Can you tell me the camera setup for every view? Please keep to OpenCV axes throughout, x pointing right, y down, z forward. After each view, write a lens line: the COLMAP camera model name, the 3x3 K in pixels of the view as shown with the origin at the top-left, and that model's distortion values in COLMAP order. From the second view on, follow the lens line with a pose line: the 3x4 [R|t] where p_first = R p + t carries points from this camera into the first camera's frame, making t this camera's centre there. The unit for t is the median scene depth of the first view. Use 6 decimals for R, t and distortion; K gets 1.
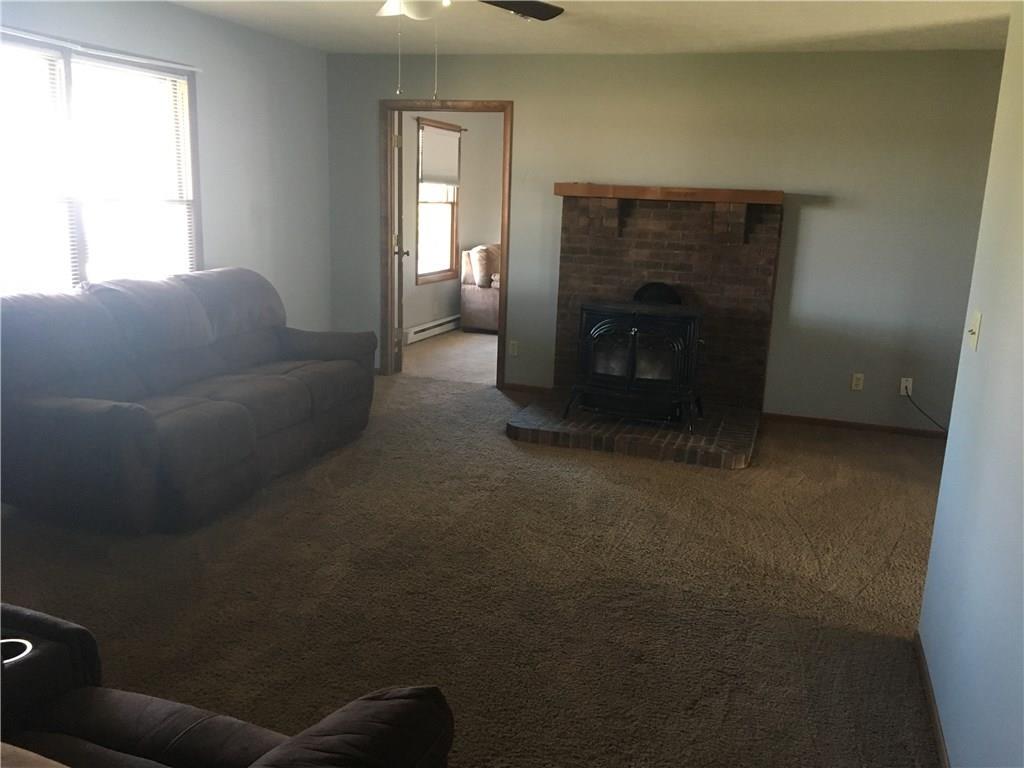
lens RADIAL K [[868.6, 0, 512.0], [0, 868.6, 384.0], [0, 0, 1]] dist [0.061181, 0.000874]
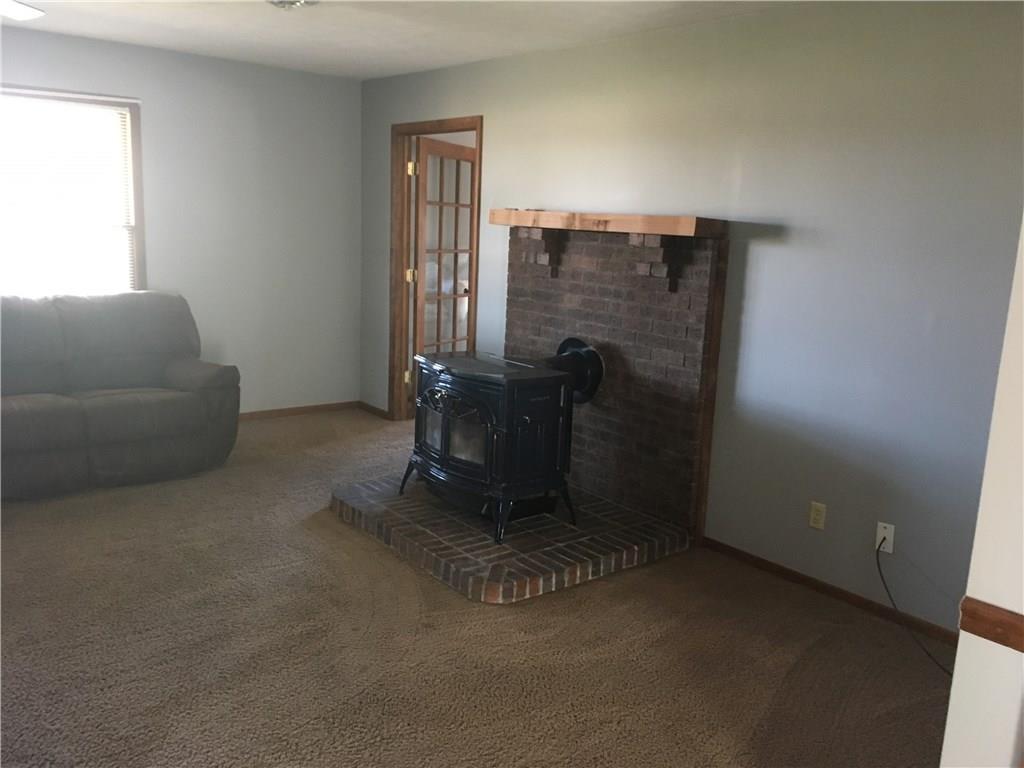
lens RADIAL K [[868.6, 0, 512.0], [0, 868.6, 384.0], [0, 0, 1]] dist [0.061181, 0.000874]
pose [[0.841122, 0.098720, -0.531759, 0.527399], [-0.126832, 0.991787, -0.016496, -0.057428], [0.525763, 0.081319, 0.846735, 0.333661]]
